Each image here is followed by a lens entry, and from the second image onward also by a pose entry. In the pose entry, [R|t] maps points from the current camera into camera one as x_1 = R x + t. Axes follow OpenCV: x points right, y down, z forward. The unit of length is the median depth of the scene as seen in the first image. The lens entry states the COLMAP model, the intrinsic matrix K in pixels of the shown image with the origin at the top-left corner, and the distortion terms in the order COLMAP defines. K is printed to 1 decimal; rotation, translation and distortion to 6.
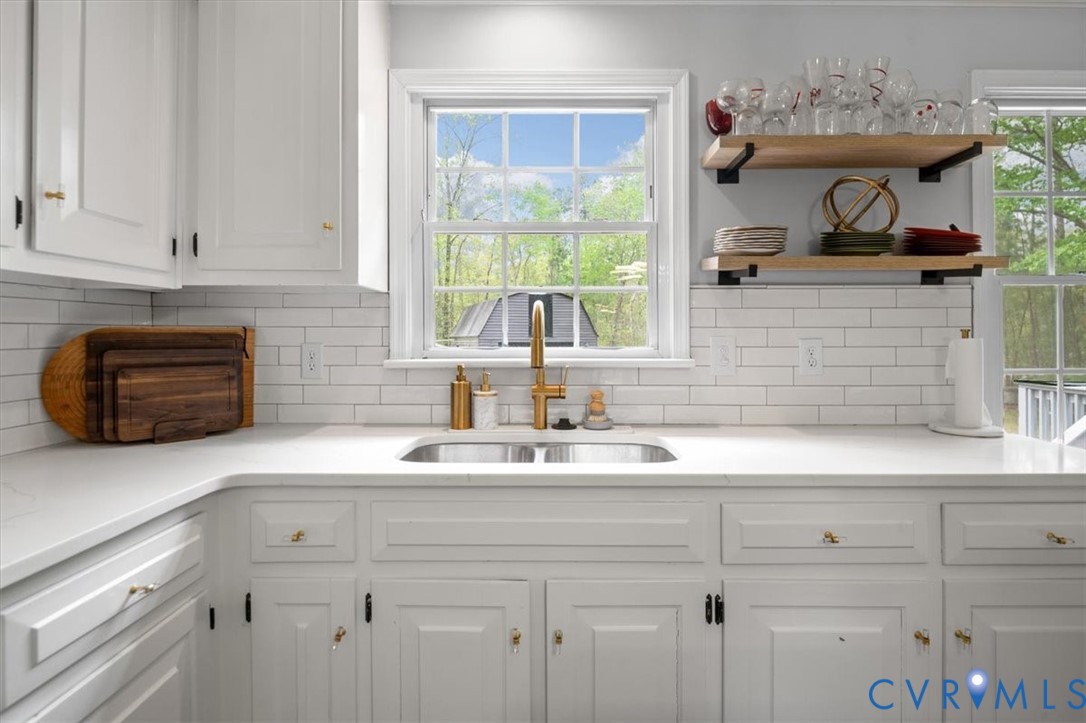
lens RADIAL K [[521.5, 0, 545.4], [0, 521.5, 349.1], [0, 0, 1]] dist [0.001736, -0.001220]
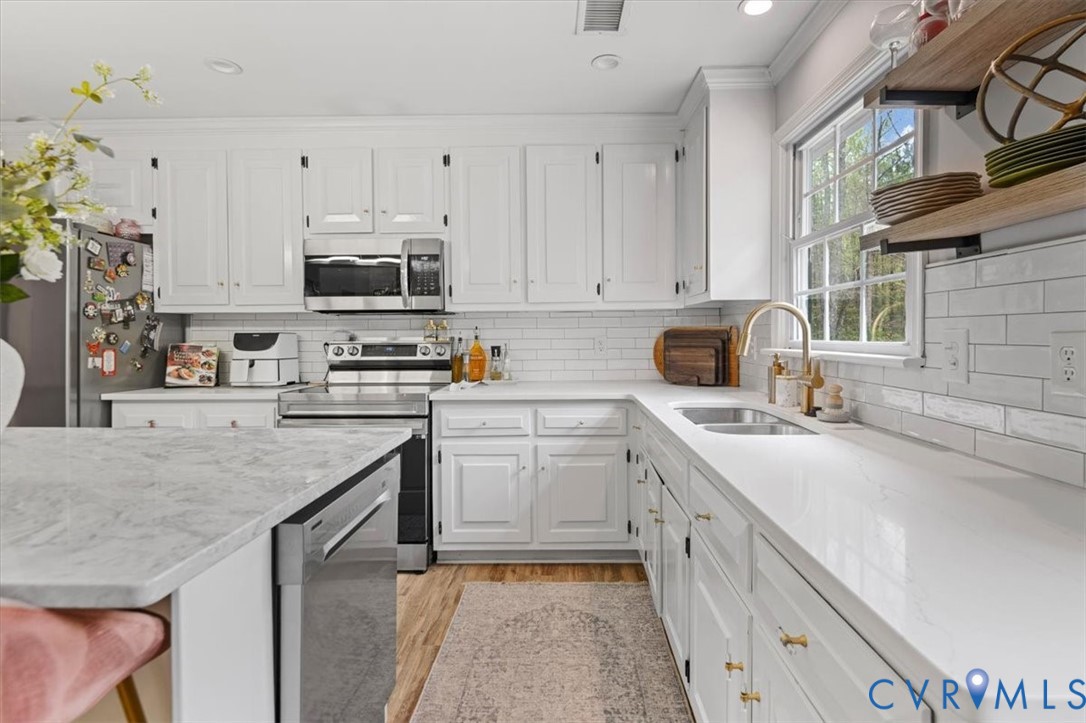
lens RADIAL K [[521.5, 0, 559.4], [0, 521.5, 334.5], [0, 0, 1]] dist [0.001736, -0.001220]
pose [[-0.002228, 0.002351, -0.999995, 1.123645], [-0.013971, 0.999900, 0.002382, -0.011938], [0.999900, 0.013976, -0.002195, 0.477314]]
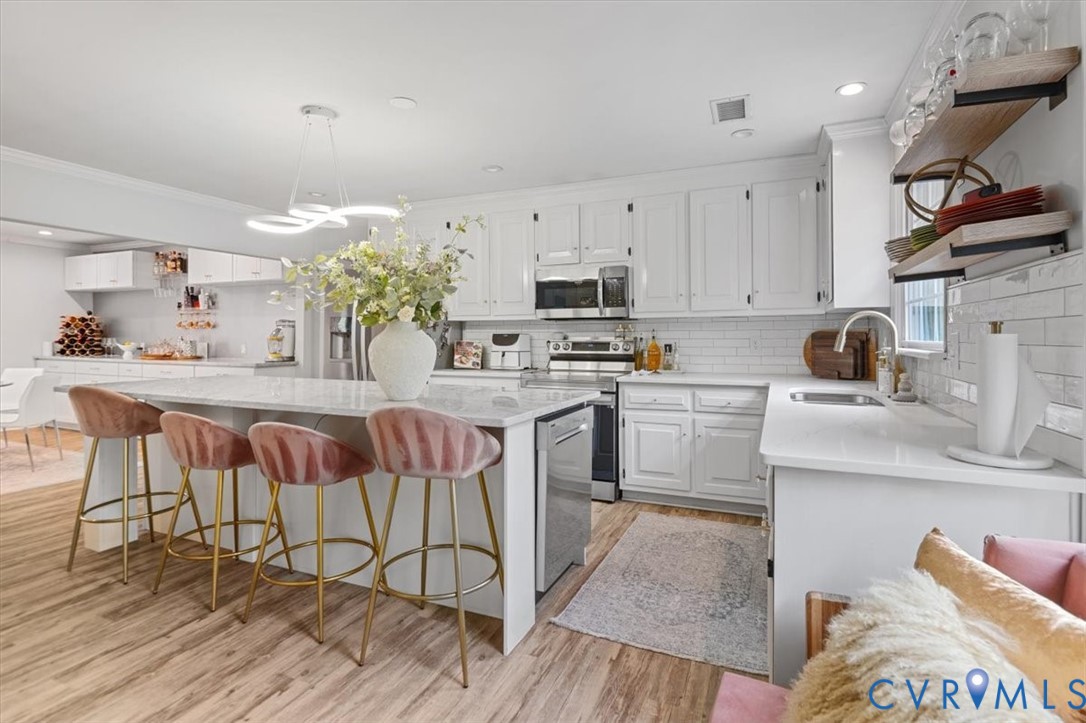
lens RADIAL K [[521.5, 0, 558.1], [0, 521.5, 328.6], [0, 0, 1]] dist [0.001736, -0.001220]
pose [[-0.379123, -0.010404, -0.925288, 1.701136], [-0.014972, 0.999875, -0.005108, -0.015665], [0.925225, 0.011917, -0.379231, 0.692516]]
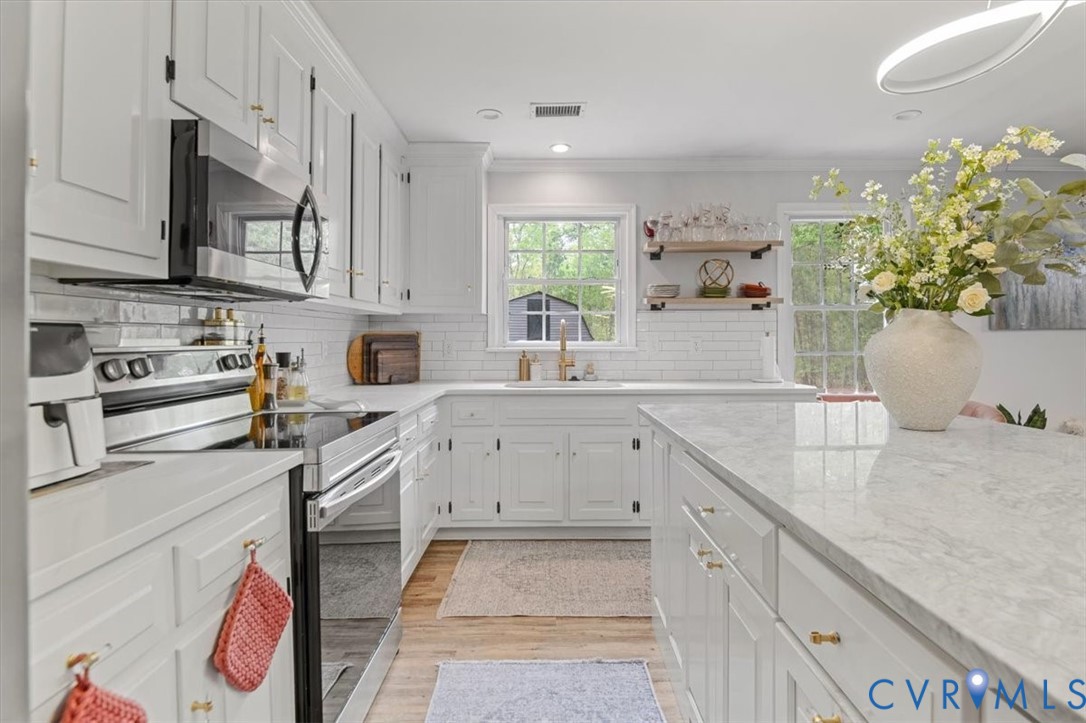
lens RADIAL K [[551.9, 0, 554.5], [0, 551.9, 341.6], [0, 0, 1]] dist [0.006662, 0.000169]
pose [[0.999774, -0.000645, 0.021227, -0.088875], [0.000974, 0.999880, -0.015476, 0.030567], [-0.021215, 0.015494, 0.999655, -1.178841]]
